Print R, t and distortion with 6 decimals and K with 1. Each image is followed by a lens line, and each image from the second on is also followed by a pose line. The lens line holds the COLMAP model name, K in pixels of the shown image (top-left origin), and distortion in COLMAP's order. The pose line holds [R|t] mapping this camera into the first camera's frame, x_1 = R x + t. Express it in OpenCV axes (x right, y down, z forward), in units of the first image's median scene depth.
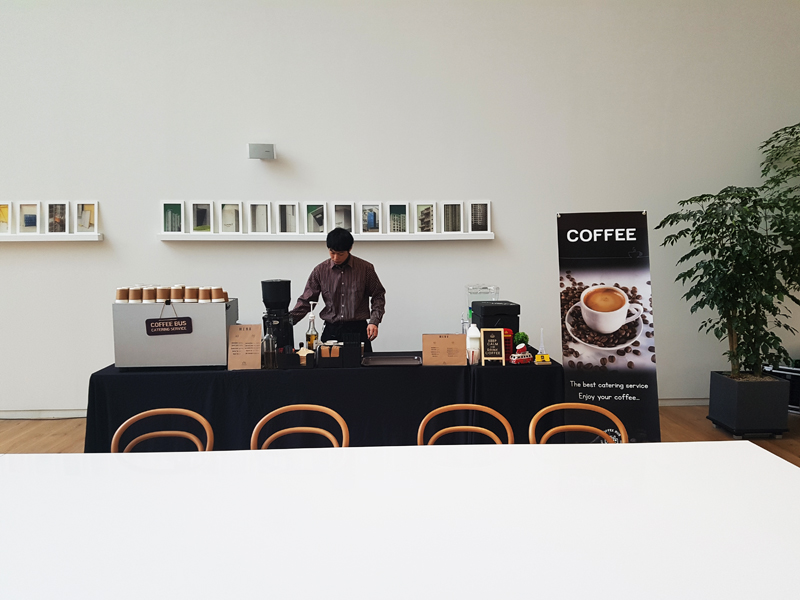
lens RADIAL K [[604.3, 0, 420.7], [0, 604.3, 301.1], [0, 0, 1]] dist [0.001885, -0.243830]
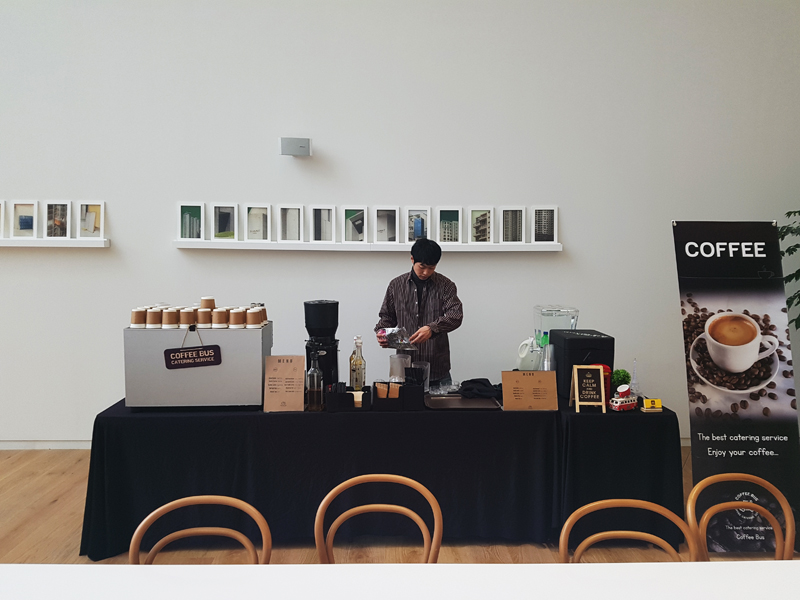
lens RADIAL K [[611.1, 0, 399.2], [0, 611.1, 295.5], [0, 0, 1]] dist [-0.008351, -0.254582]
pose [[0.999197, 0.013108, -0.037859, -0.106858], [-0.014011, 0.999621, -0.023704, -0.022771], [0.037534, 0.024216, 0.999002, 0.185482]]
